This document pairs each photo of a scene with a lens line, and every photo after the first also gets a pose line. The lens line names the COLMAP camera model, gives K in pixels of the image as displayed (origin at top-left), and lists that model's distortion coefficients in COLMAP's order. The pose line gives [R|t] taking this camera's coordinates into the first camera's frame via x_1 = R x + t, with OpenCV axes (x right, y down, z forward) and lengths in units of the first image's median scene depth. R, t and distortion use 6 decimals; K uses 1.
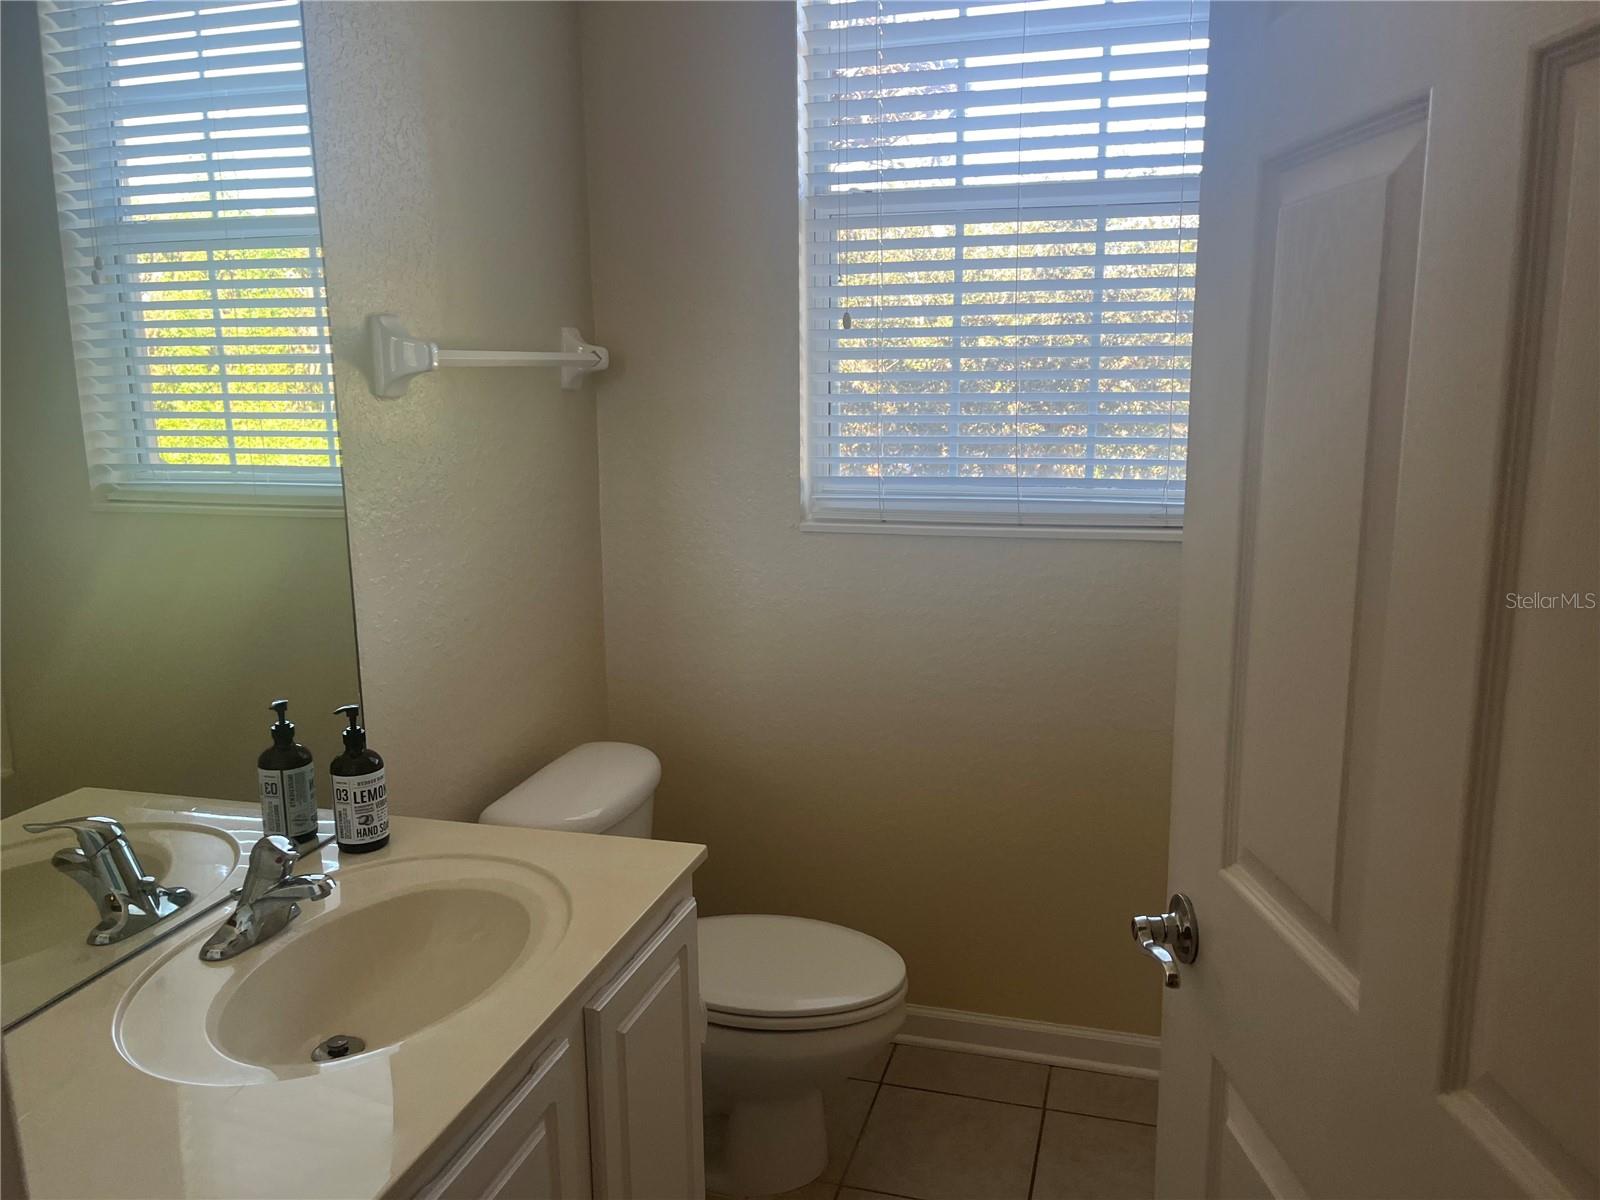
lens RADIAL K [[1210.2, 0, 790.3], [0, 1210.2, 599.4], [0, 0, 1]] dist [0.064287, -0.071649]
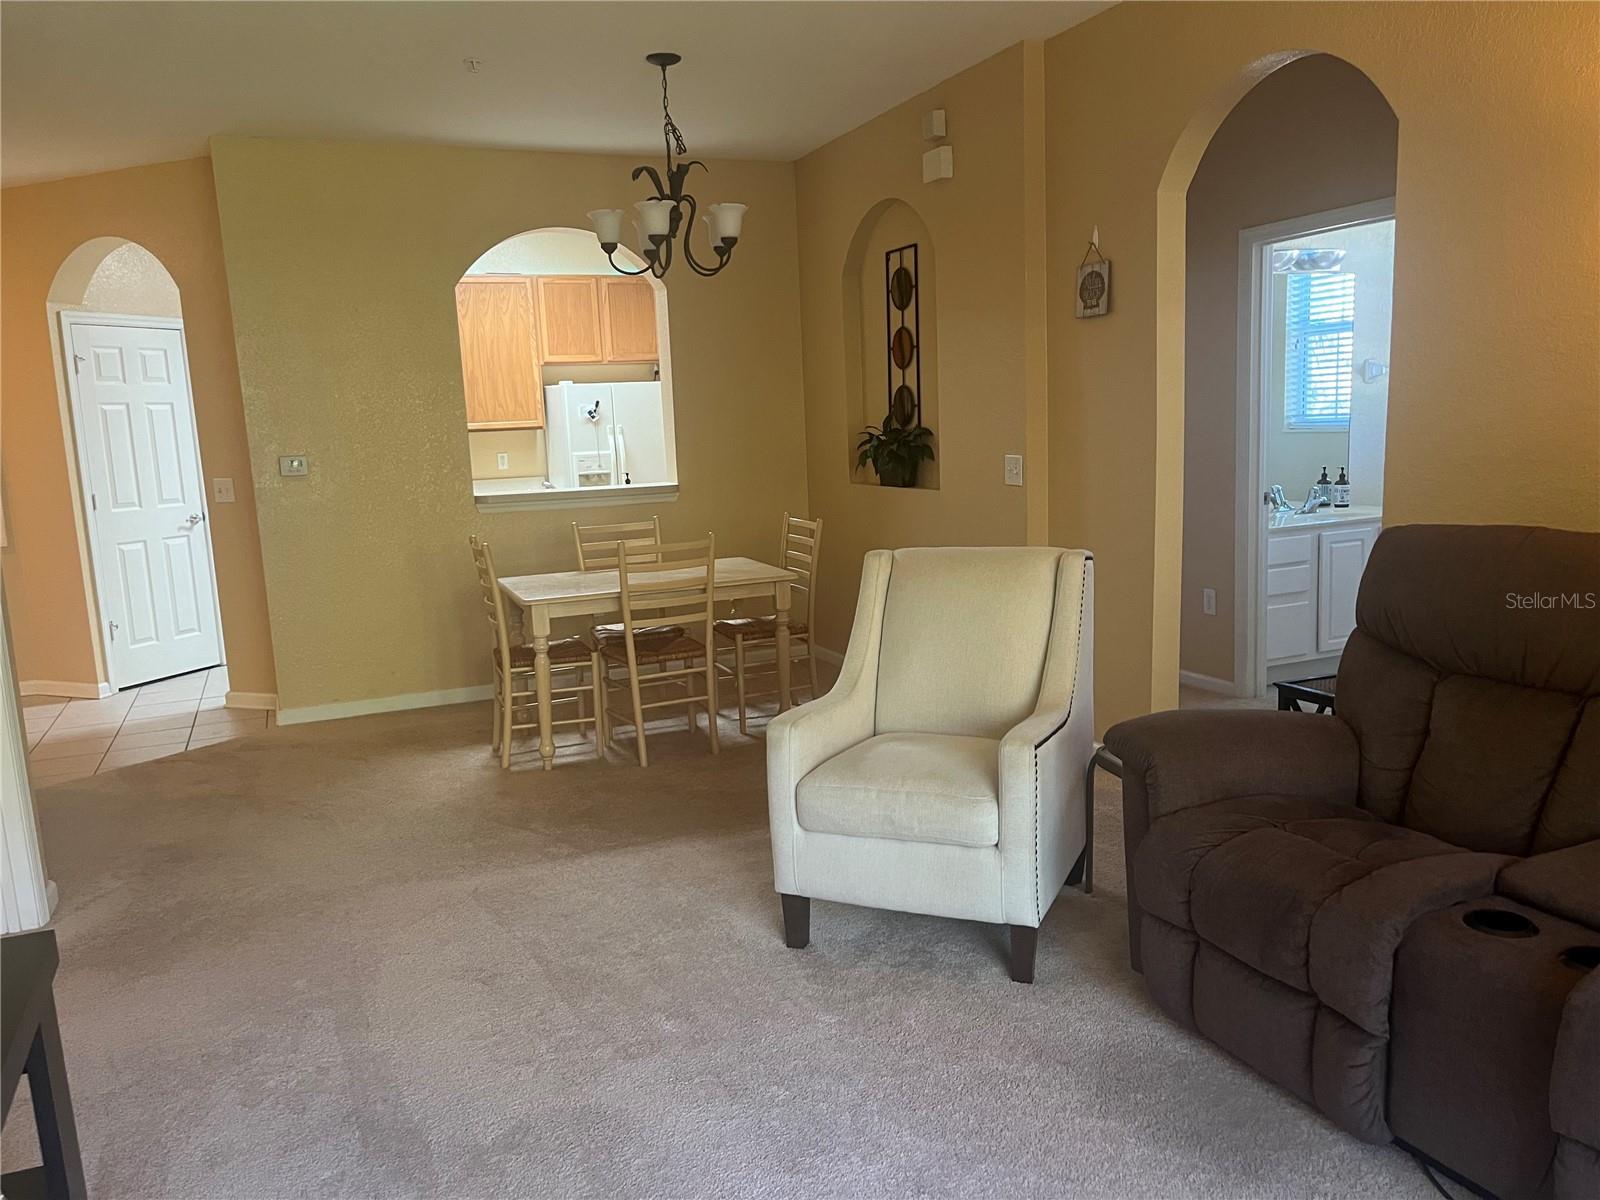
lens RADIAL K [[1210.2, 0, 790.3], [0, 1210.2, 599.4], [0, 0, 1]] dist [0.064287, -0.071649]
pose [[0.623038, 0.105065, -0.775103, 1.456696], [-0.108695, 0.992953, 0.047224, 0.475212], [0.774603, 0.054828, 0.630067, -2.513876]]
